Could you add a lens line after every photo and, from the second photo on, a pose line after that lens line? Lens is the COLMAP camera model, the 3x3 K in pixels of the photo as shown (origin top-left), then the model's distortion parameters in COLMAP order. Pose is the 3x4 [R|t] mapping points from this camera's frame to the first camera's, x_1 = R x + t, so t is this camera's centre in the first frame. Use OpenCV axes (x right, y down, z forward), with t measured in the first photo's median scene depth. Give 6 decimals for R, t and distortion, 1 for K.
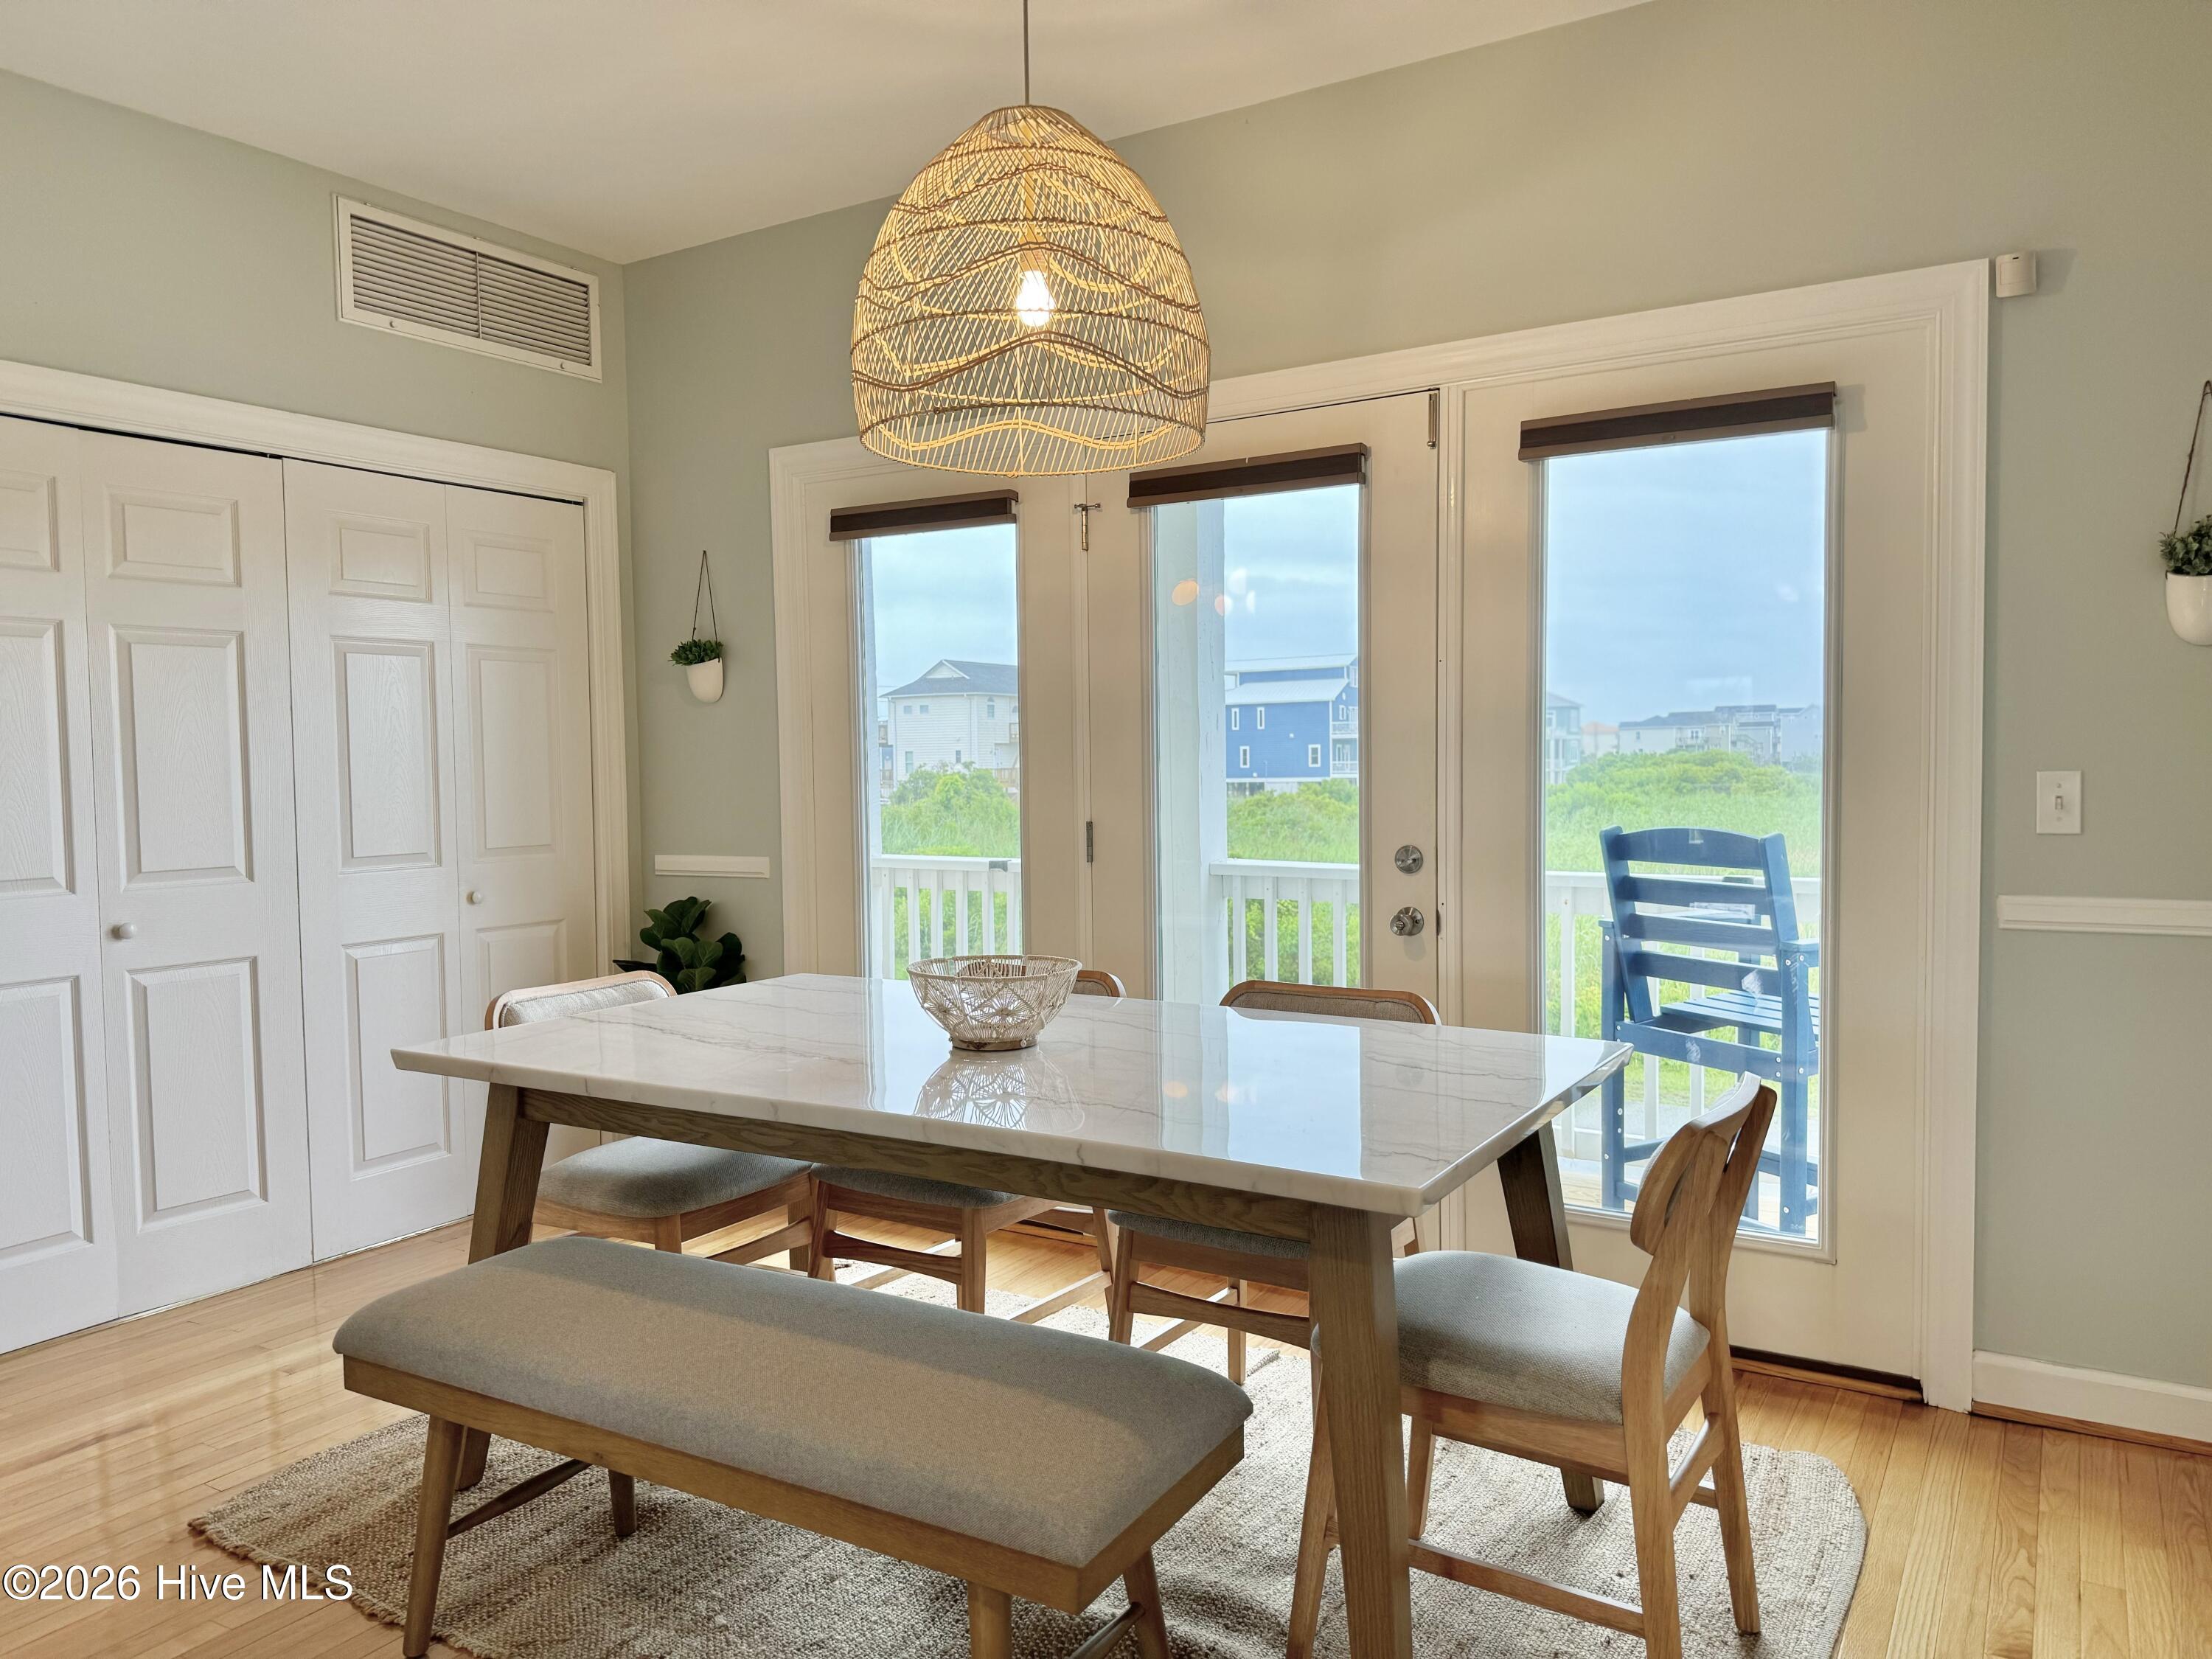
lens RADIAL K [[1568.0, 0, 1095.1], [0, 1568.0, 860.5], [0, 0, 1]] dist [0.080658, -0.108154]
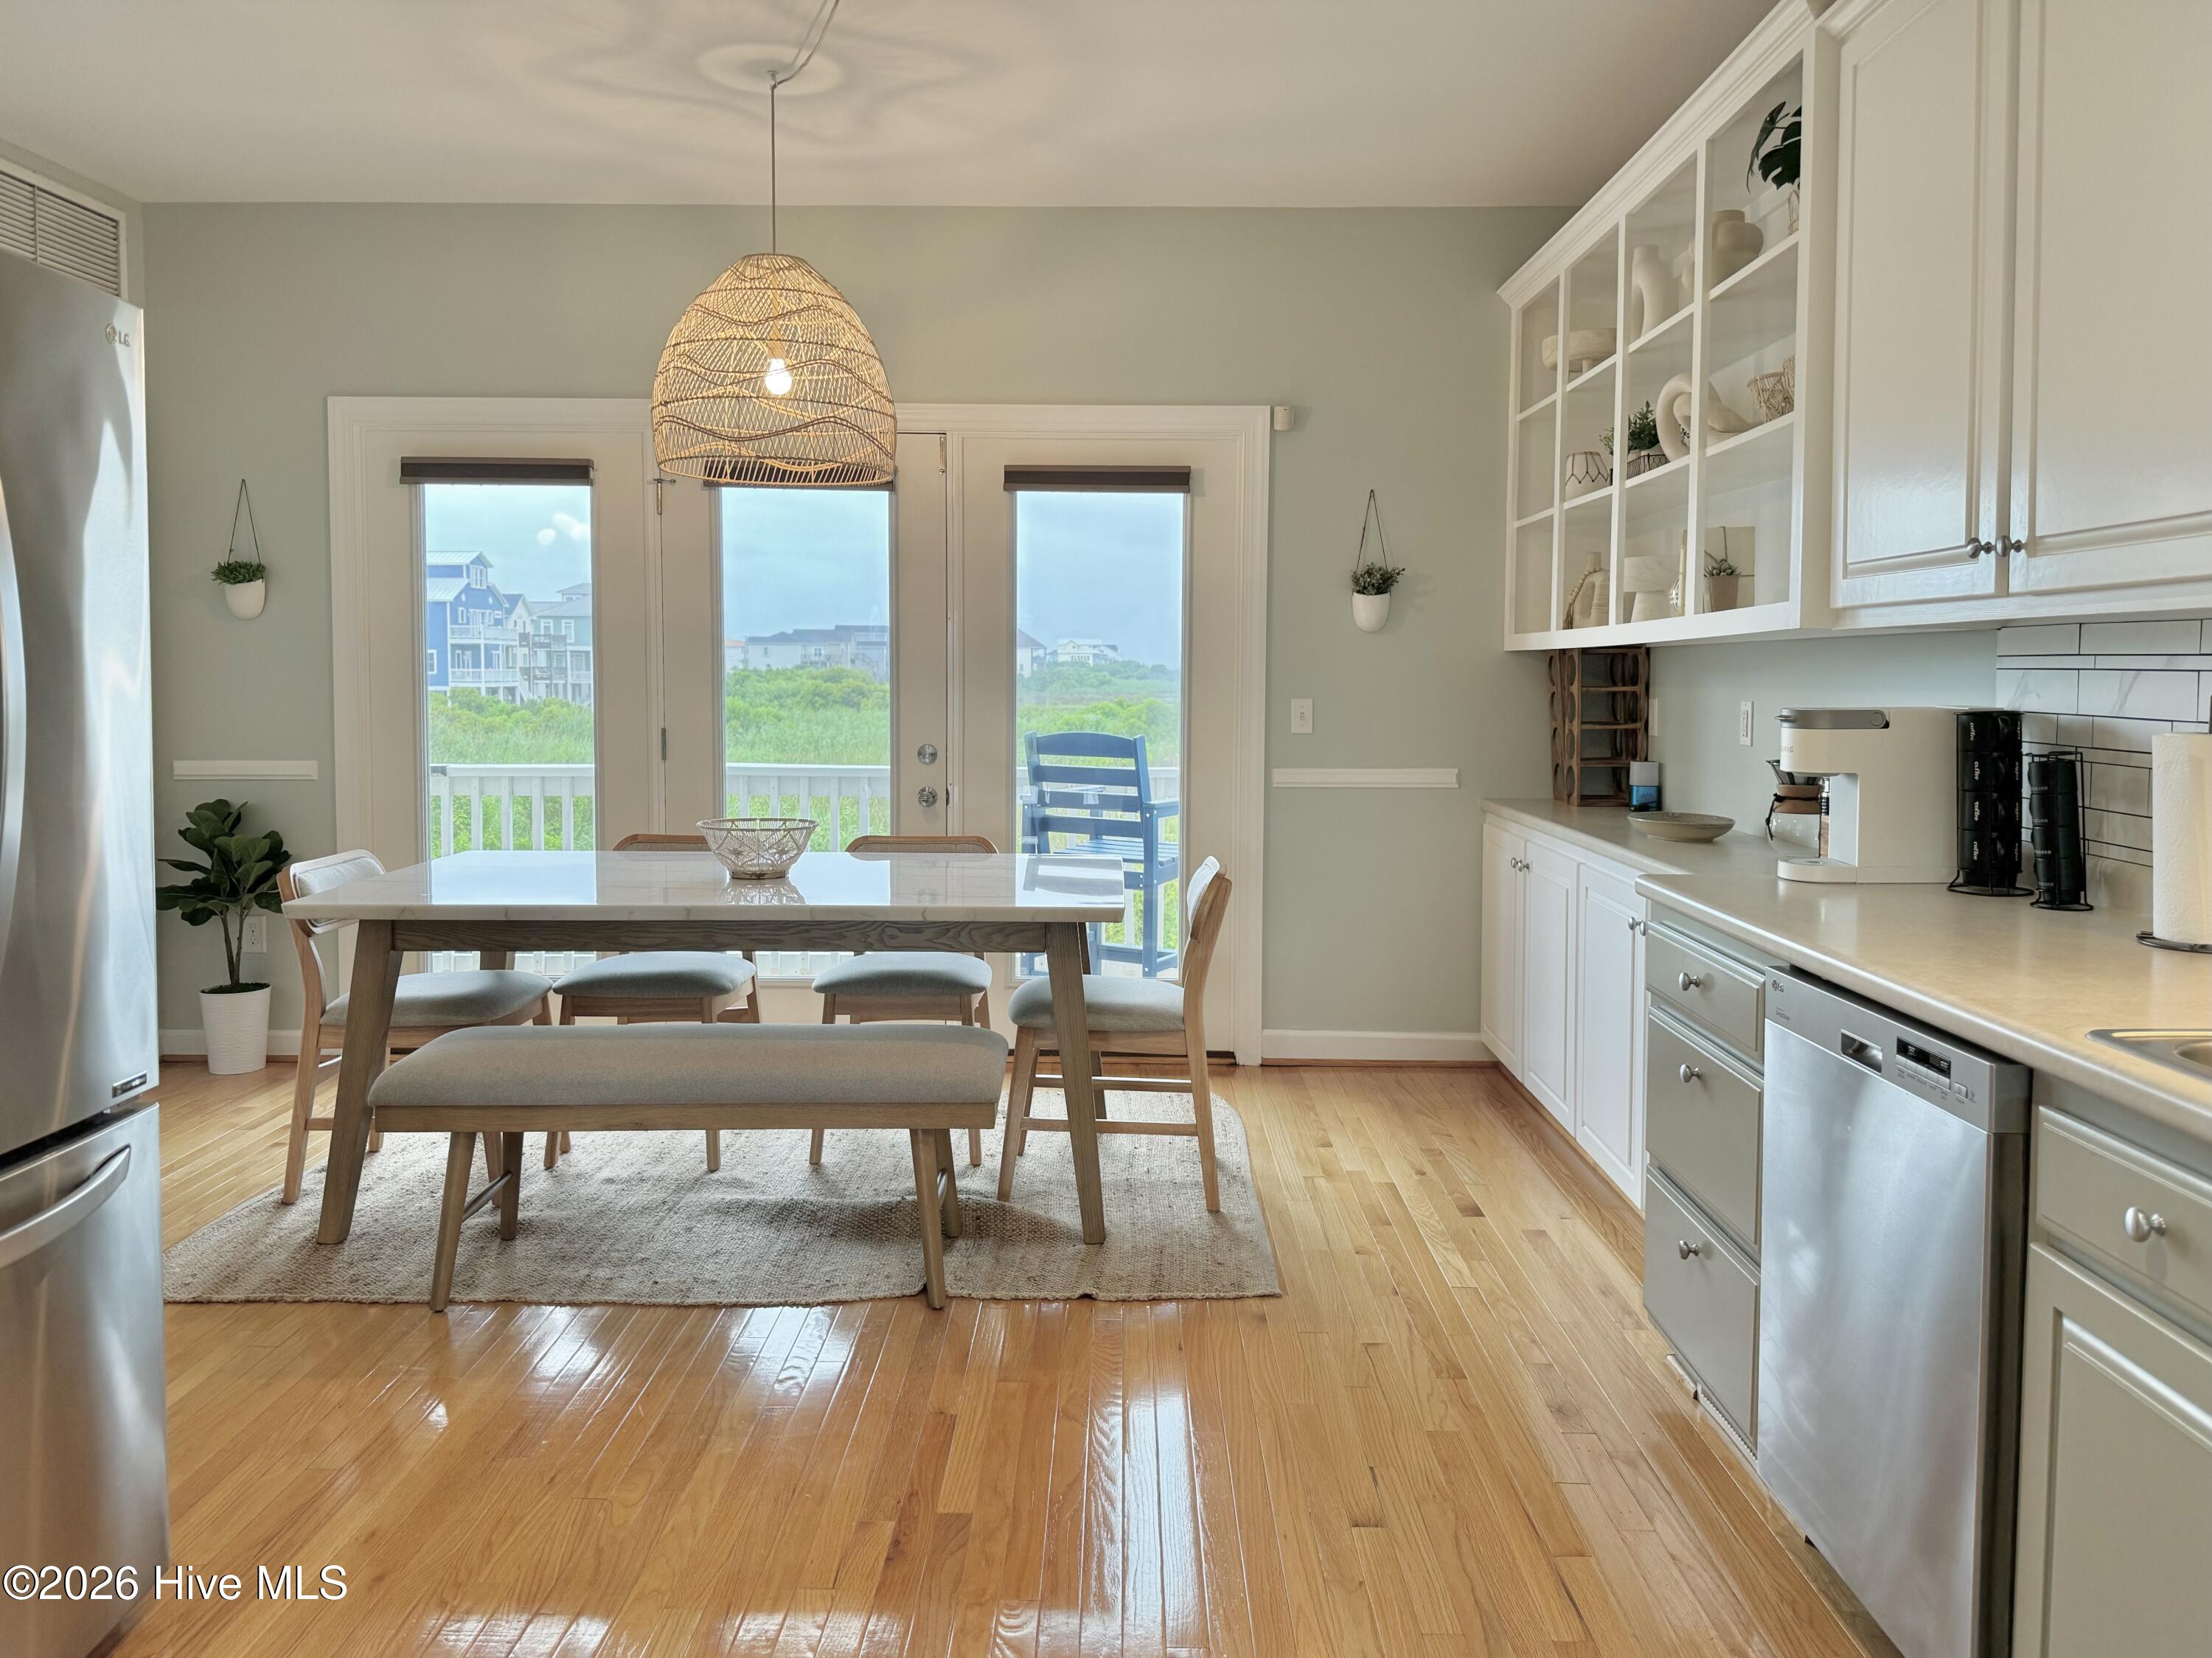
lens RADIAL K [[1567.9, 0, 1106.7], [0, 1567.9, 824.3], [0, 0, 1]] dist [0.080658, -0.108154]
pose [[0.856949, -0.031551, 0.514435, -0.414547], [0.014792, 0.999219, 0.036644, 0.013799], [-0.515190, -0.023792, 0.856746, -0.338451]]
